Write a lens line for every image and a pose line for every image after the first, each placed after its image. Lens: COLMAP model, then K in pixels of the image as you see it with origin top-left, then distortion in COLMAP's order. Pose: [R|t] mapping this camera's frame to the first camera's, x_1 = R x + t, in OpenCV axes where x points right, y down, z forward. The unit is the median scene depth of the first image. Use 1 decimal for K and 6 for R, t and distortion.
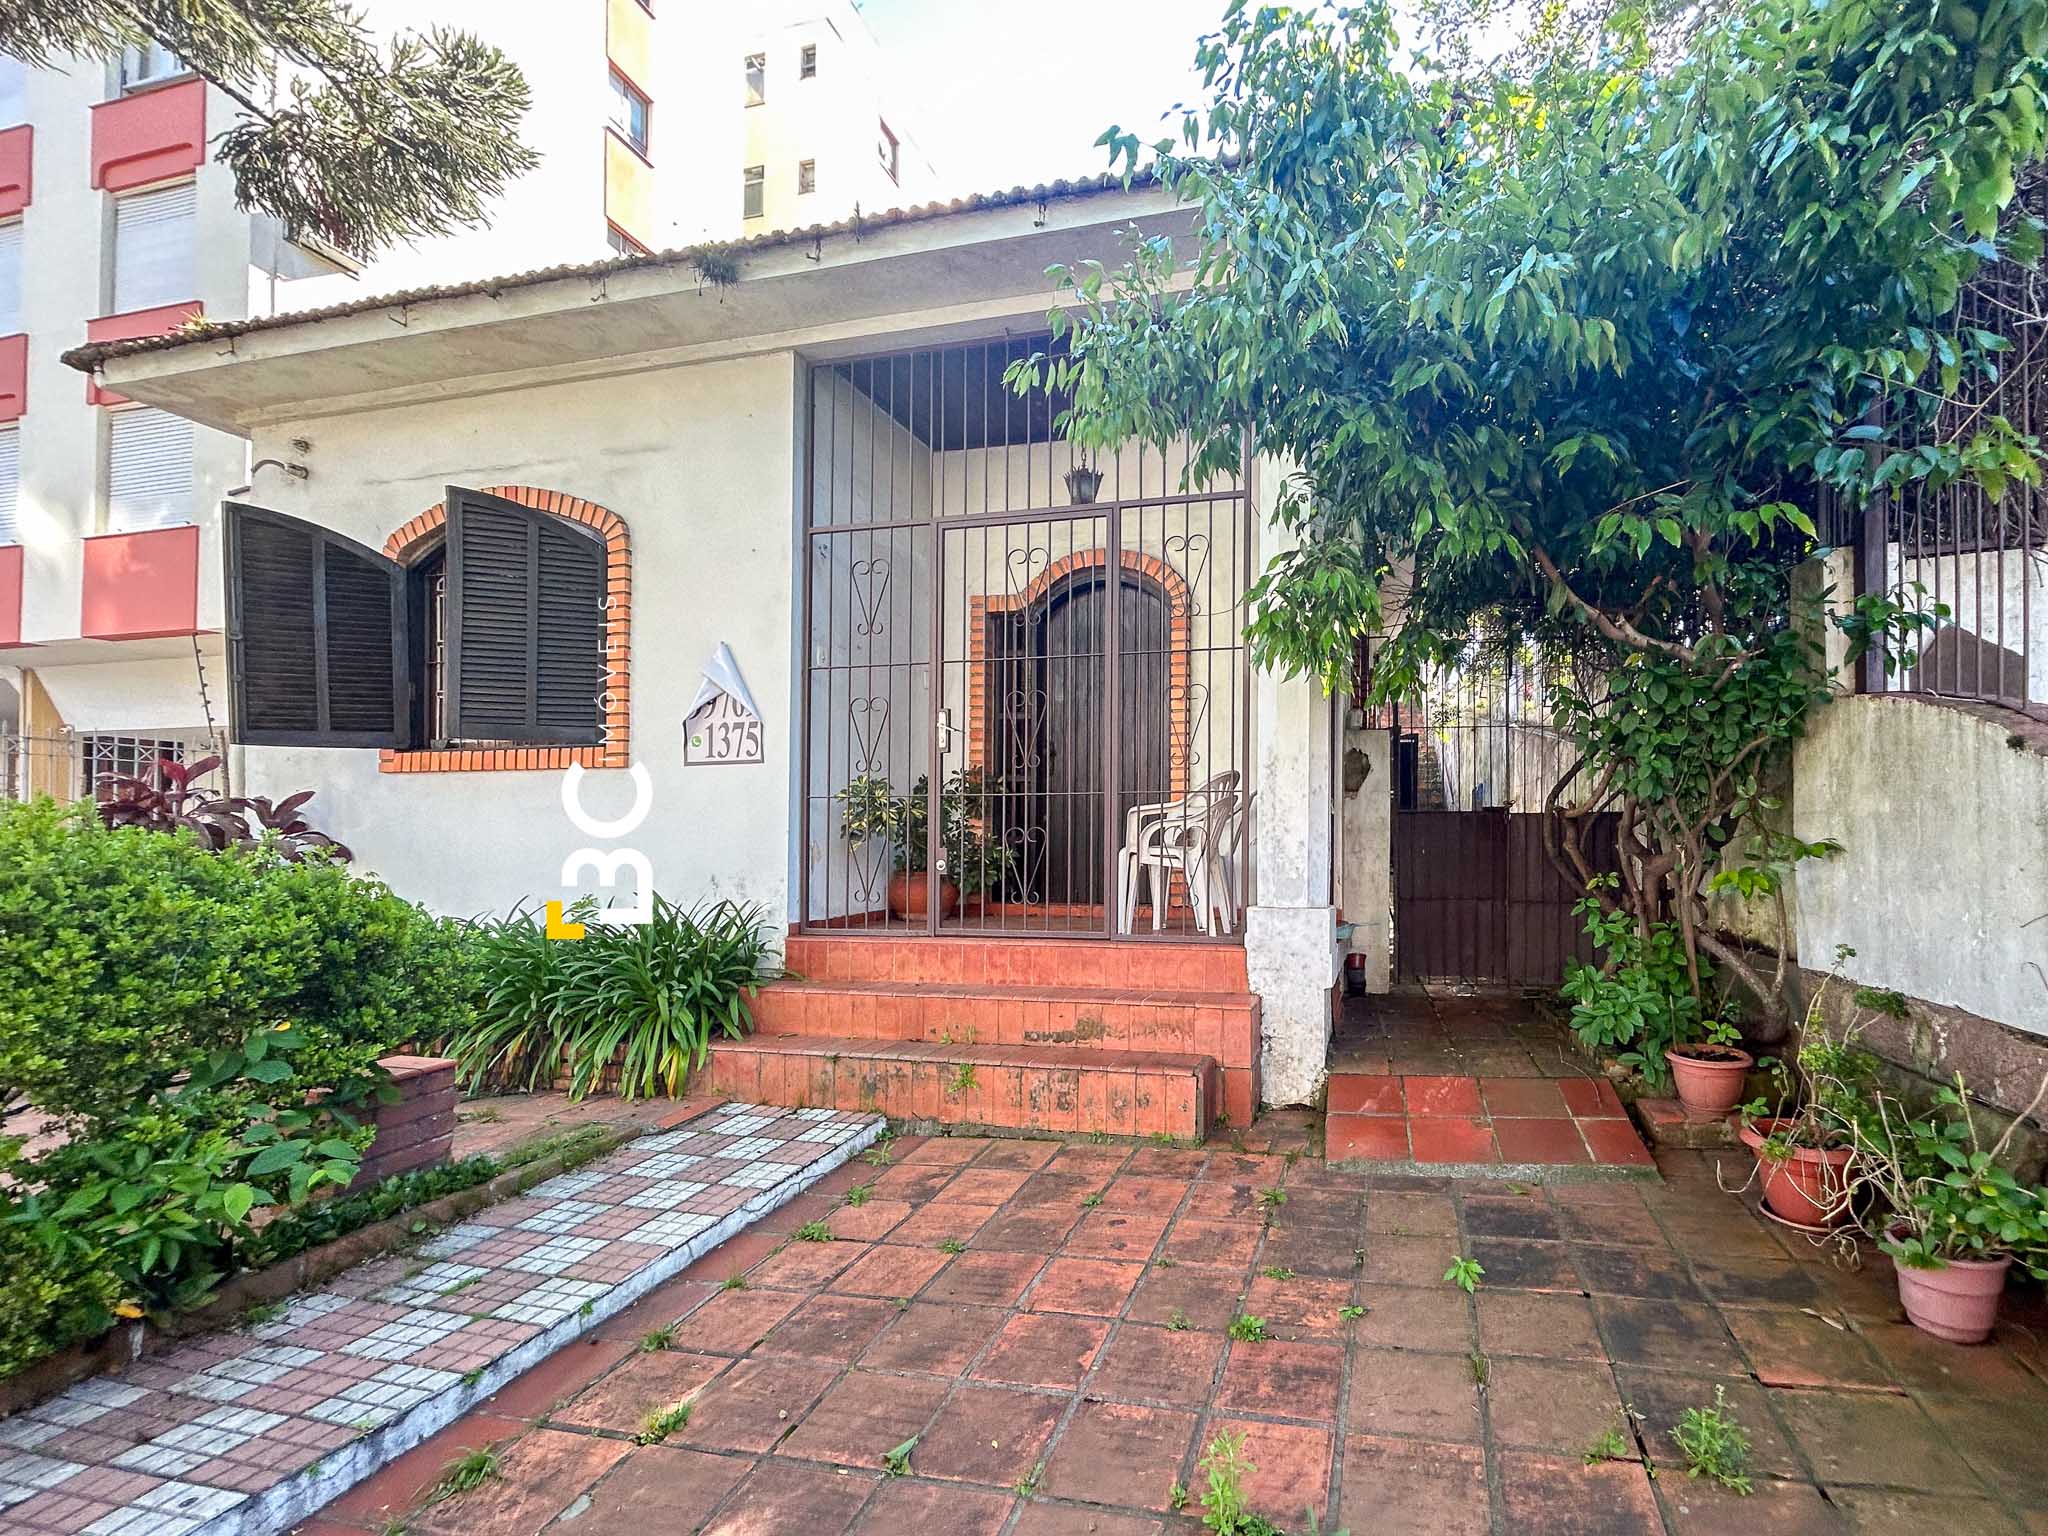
lens RADIAL K [[878.0, 0, 1029.0], [0, 878.0, 860.8], [0, 0, 1]] dist [-0.001778, 0.000347]
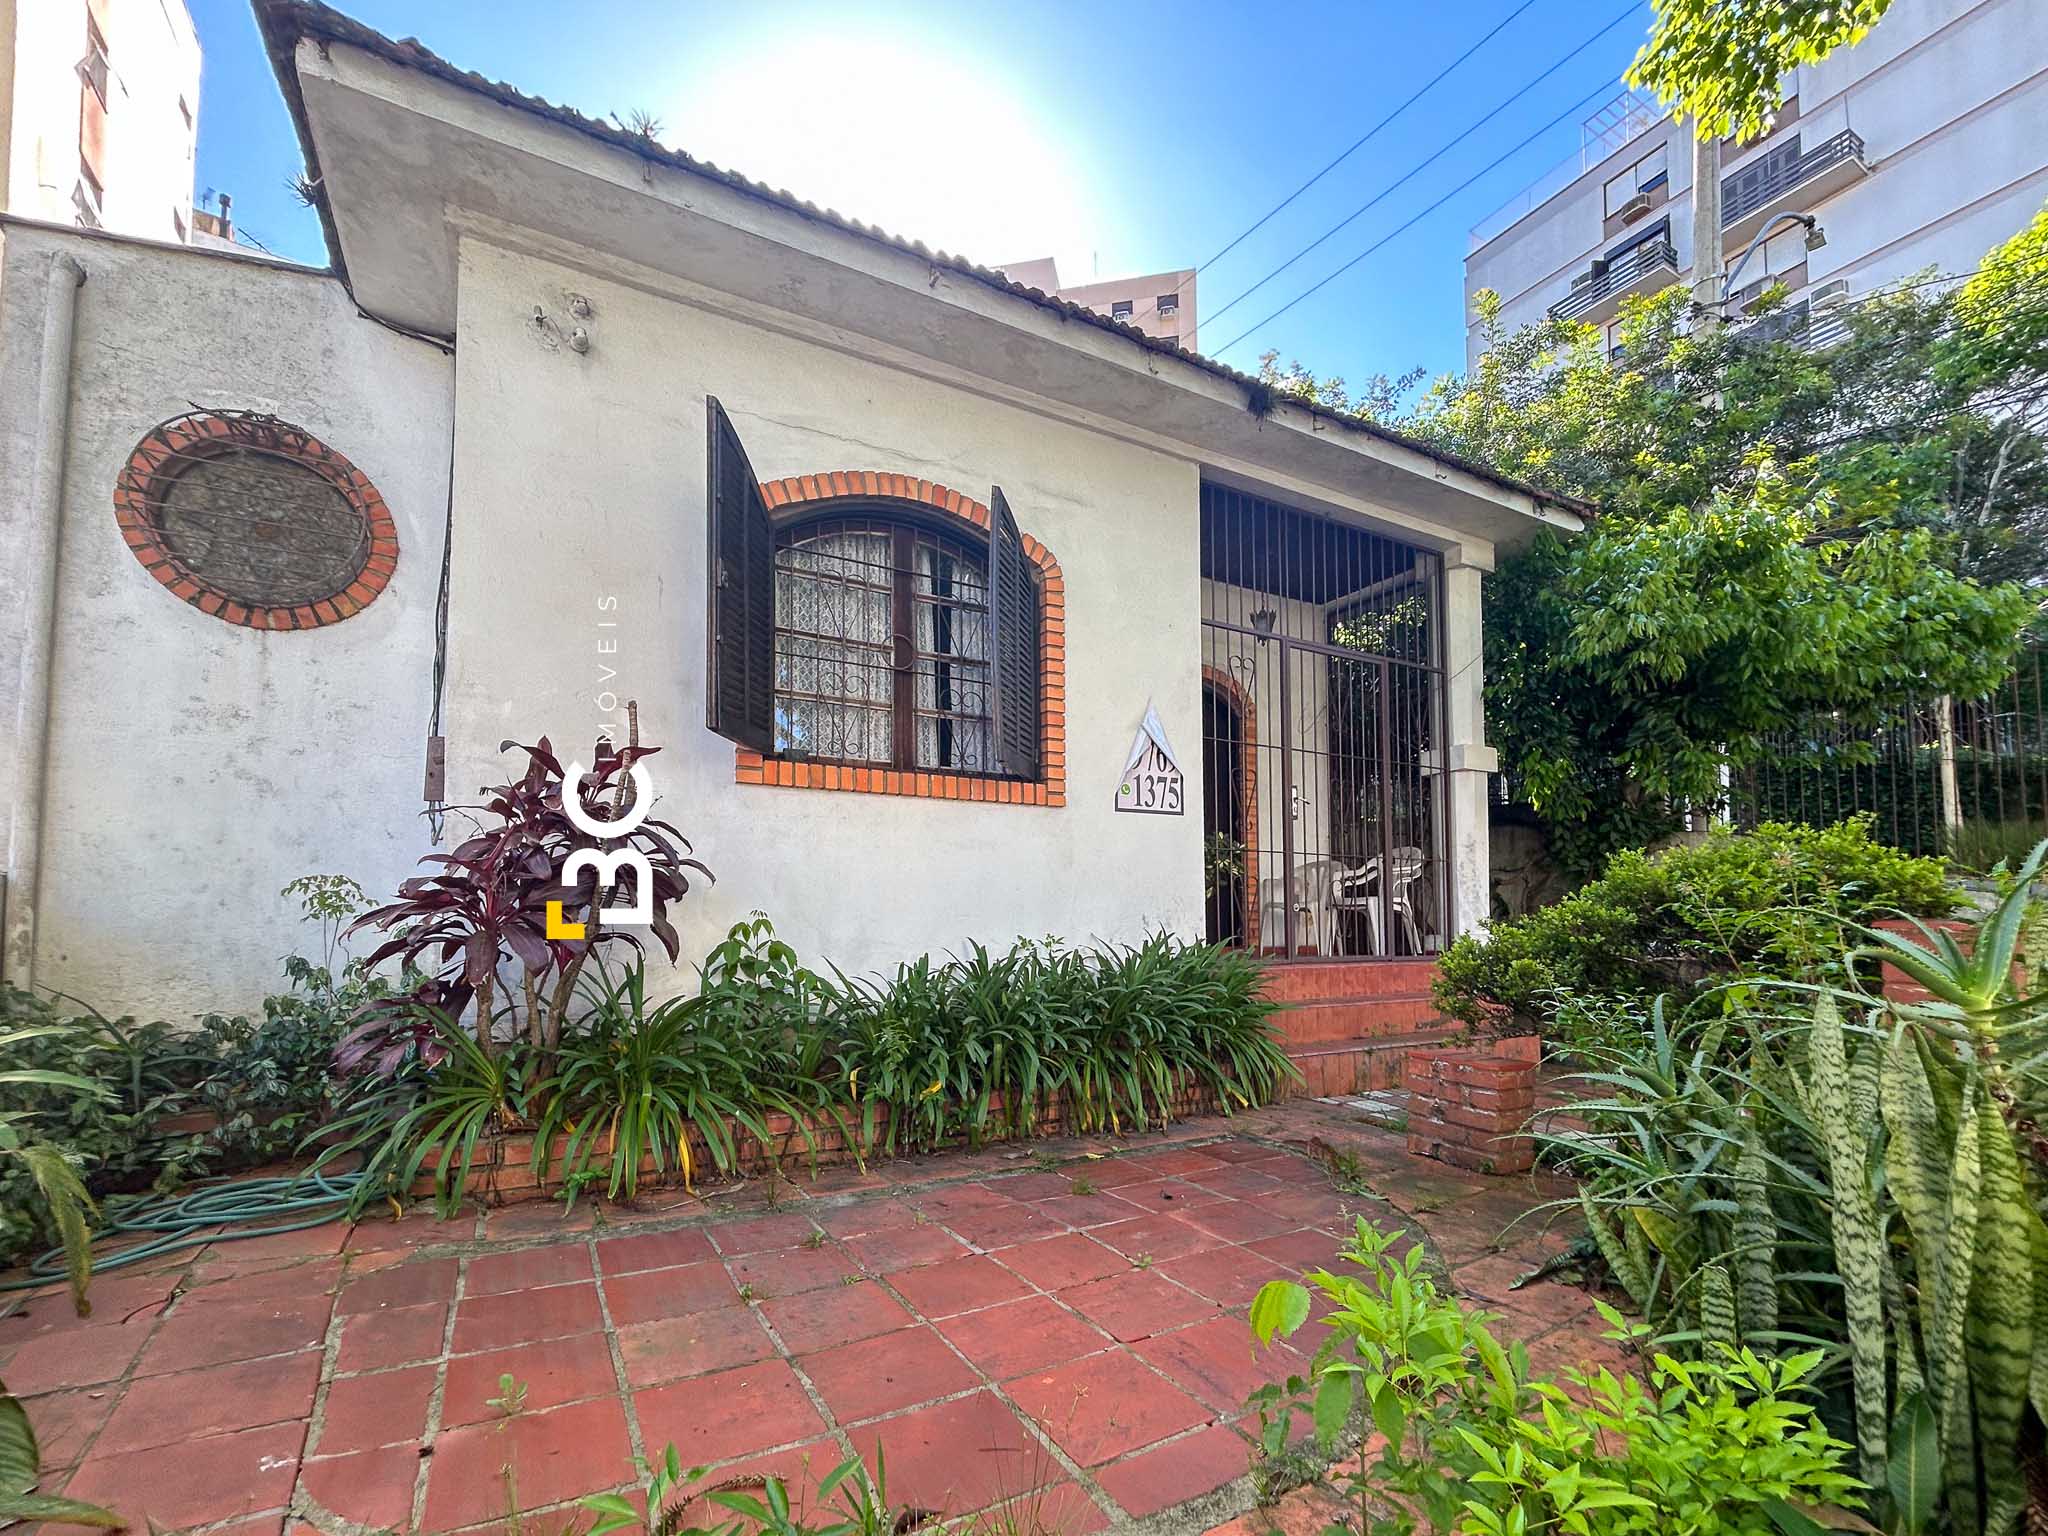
lens RADIAL K [[832.6, 0, 1019.2], [0, 832.6, 867.0], [0, 0, 1]] dist [-0.000120, 0.000070]
pose [[0.750383, 0.026431, 0.660475, -1.383480], [-0.003537, 0.999347, -0.035973, -0.007341], [-0.660994, 0.024657, 0.749986, 0.405888]]
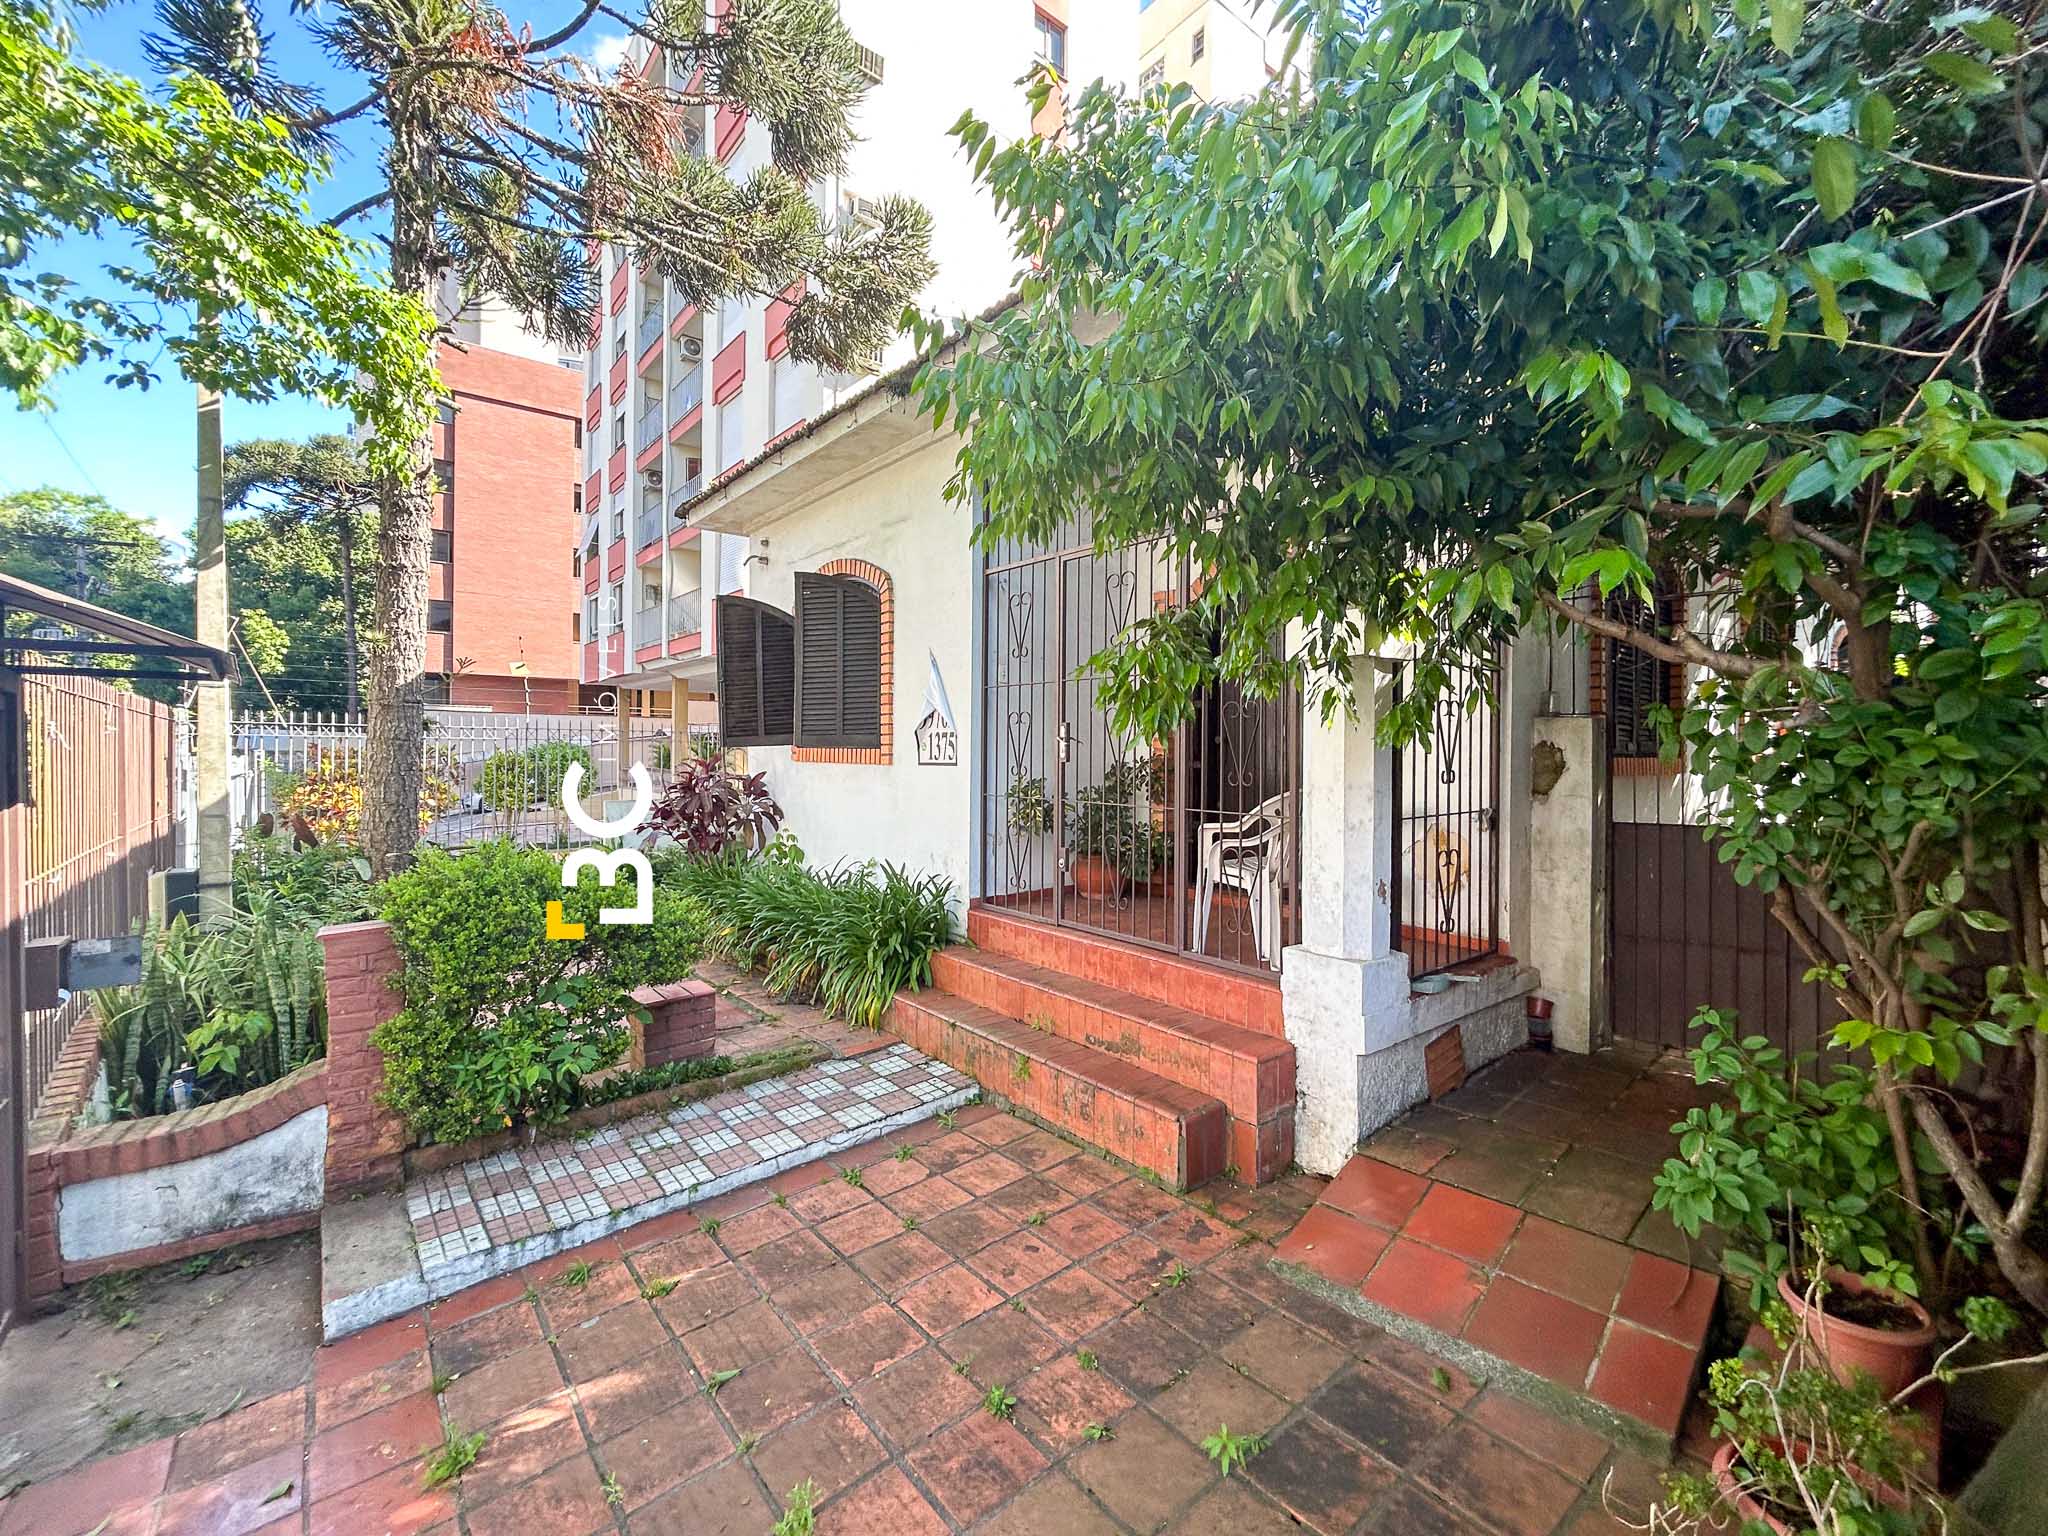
lens RADIAL K [[831.6, 0, 1028.3], [0, 831.6, 749.0], [0, 0, 1]] dist [-0.002581, -0.000230]
pose [[0.808934, -0.007791, -0.587847, 0.553301], [0.012862, 0.999907, 0.004447, -0.165361], [0.587758, -0.011158, 0.808960, 0.135363]]
